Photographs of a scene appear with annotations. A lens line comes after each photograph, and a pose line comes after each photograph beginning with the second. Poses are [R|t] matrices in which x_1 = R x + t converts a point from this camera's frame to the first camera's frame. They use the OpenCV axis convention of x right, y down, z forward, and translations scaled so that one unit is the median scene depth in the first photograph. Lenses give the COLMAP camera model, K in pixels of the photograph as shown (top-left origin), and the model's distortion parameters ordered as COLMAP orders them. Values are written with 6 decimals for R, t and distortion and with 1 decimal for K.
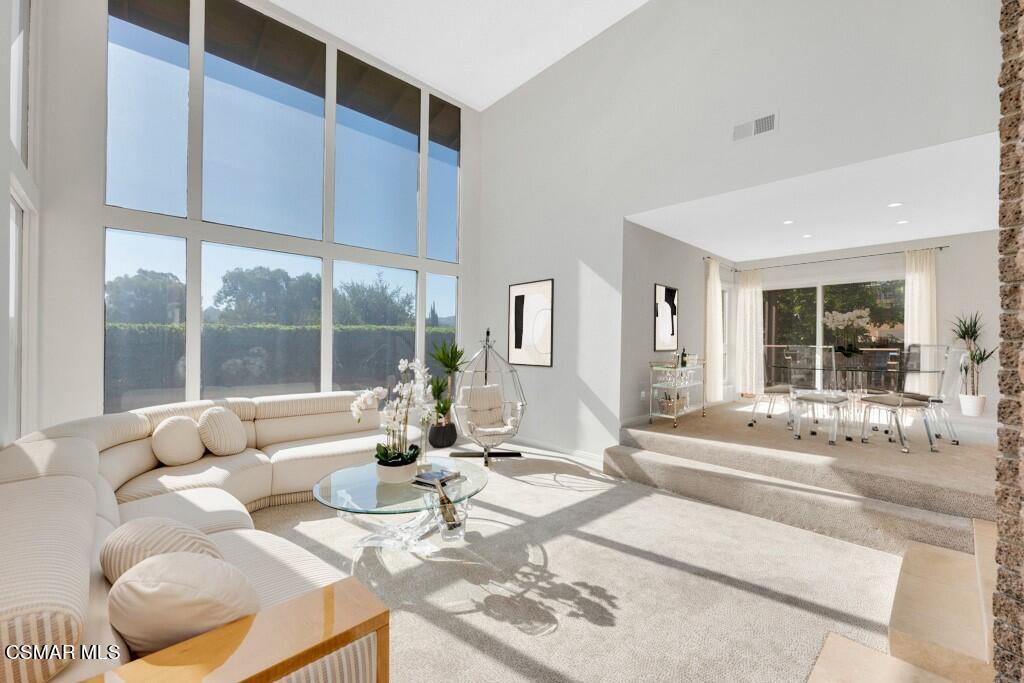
lens RADIAL K [[419.8, 0, 510.1], [0, 419.8, 342.7], [0, 0, 1]] dist [-0.000466, 0.000057]
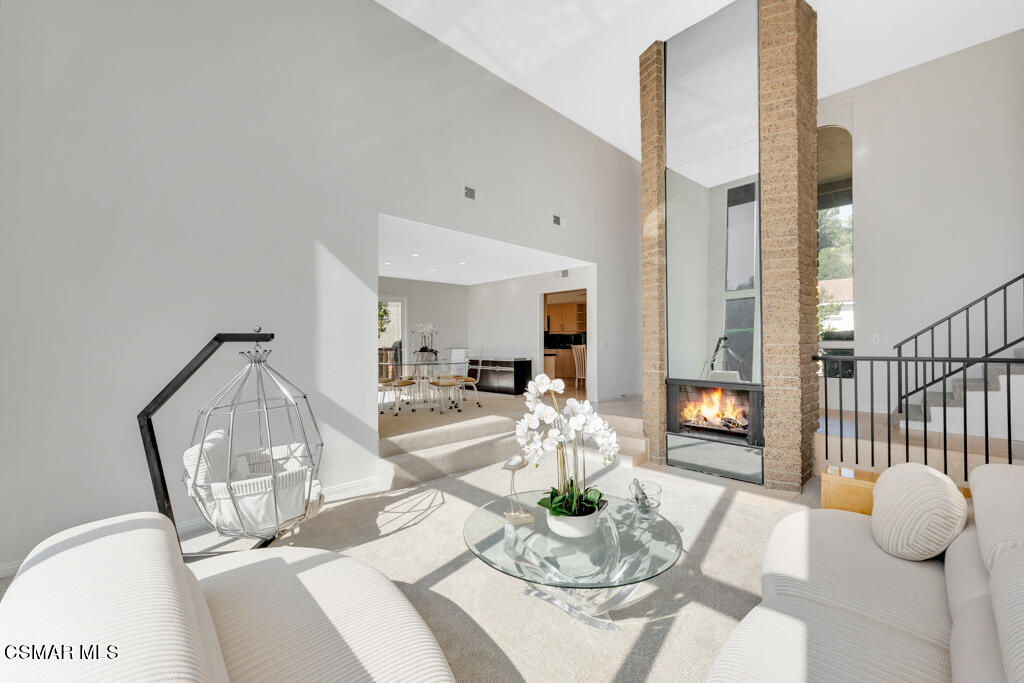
lens RADIAL K [[419.8, 0, 510.1], [0, 419.8, 342.7], [0, 0, 1]] dist [-0.000466, 0.000057]
pose [[-0.015618, -0.004060, 0.999870, -0.770905], [0.011297, 0.999927, 0.004237, -0.015247], [-0.999814, 0.011362, -0.015571, 0.834333]]
